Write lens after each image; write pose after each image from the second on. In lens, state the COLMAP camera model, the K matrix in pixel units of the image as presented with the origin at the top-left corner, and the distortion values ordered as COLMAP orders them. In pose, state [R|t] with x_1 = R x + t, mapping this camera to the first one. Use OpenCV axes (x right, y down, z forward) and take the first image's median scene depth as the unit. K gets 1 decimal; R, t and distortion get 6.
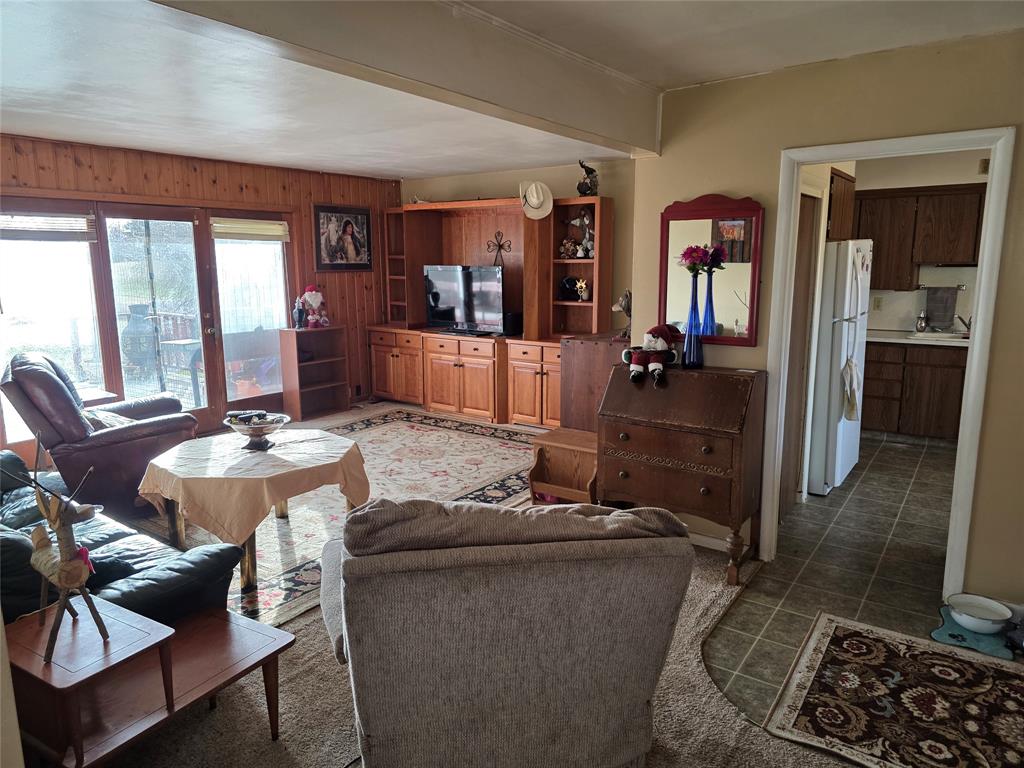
lens RADIAL K [[689.9, 0, 510.7], [0, 689.9, 377.1], [0, 0, 1]] dist [0.052468, -0.047860]
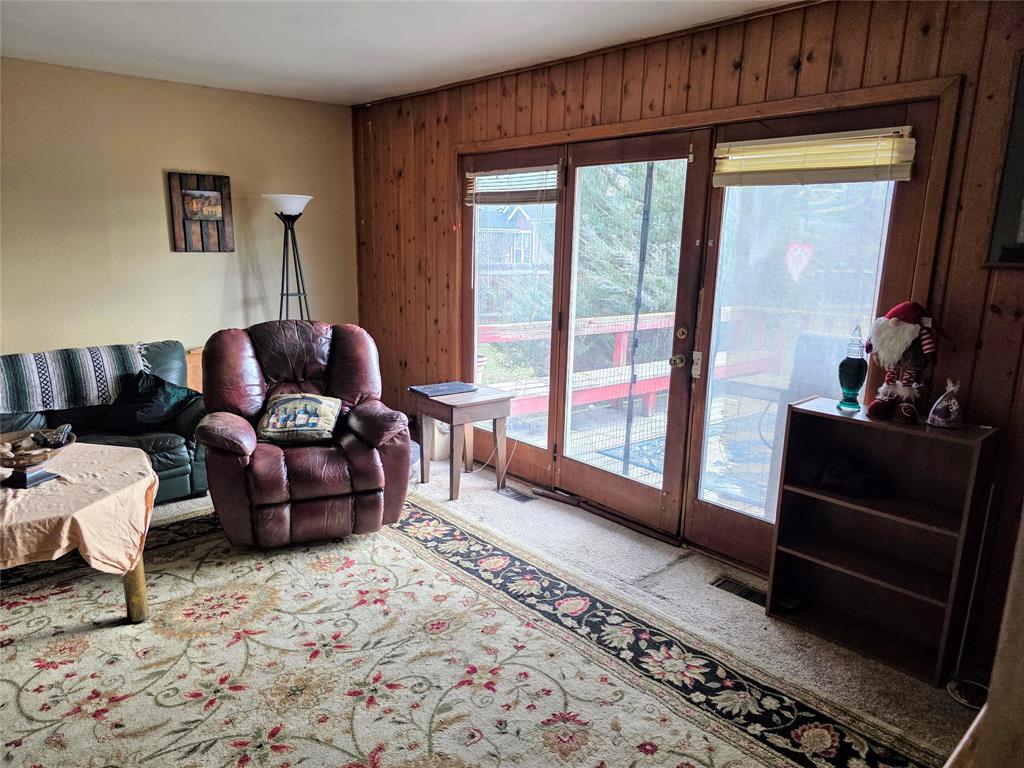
lens RADIAL K [[689.9, 0, 515.1], [0, 689.9, 394.4], [0, 0, 1]] dist [0.052468, -0.047860]
pose [[-0.203340, 0.215156, -0.955176, 0.162394], [-0.184772, 0.949596, 0.253234, -0.213302], [0.961516, 0.227983, -0.153335, 1.324577]]
